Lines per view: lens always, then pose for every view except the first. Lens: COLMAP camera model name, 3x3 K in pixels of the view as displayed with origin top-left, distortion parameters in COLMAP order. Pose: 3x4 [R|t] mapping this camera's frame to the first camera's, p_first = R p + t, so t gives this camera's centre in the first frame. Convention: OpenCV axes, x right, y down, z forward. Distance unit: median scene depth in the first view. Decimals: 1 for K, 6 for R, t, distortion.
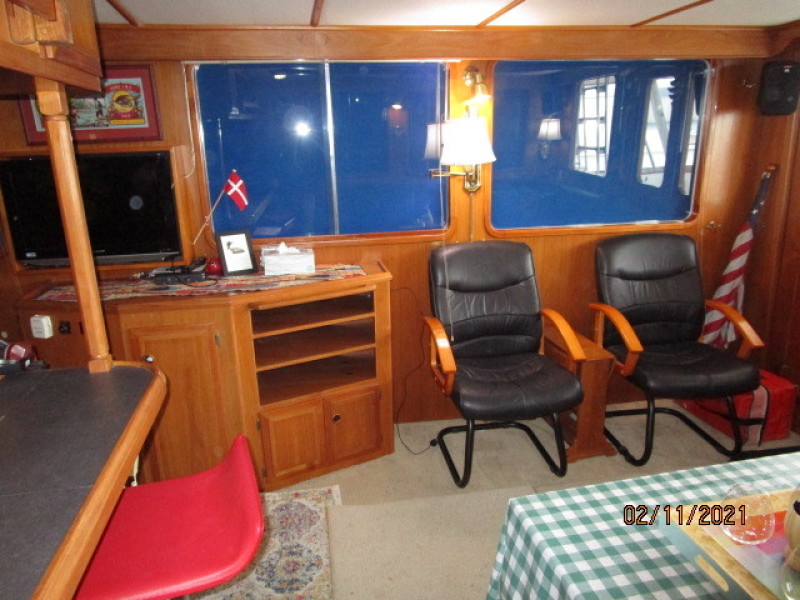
lens RADIAL K [[570.5, 0, 398.7], [0, 570.5, 300.0], [0, 0, 1]] dist [-0.030145, 0.009907]
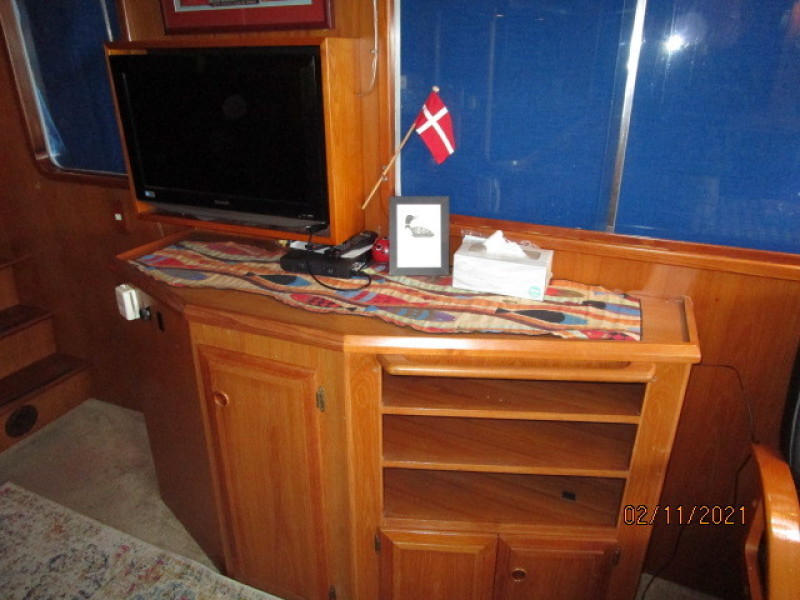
lens RADIAL K [[570.5, 0, 399.1], [0, 570.5, 301.9], [0, 0, 1]] dist [-0.030145, 0.009907]
pose [[0.839485, 0.238865, -0.488065, -0.003372], [-0.171373, 0.968744, 0.179350, -0.121068], [0.515651, -0.066921, 0.854181, 0.500693]]
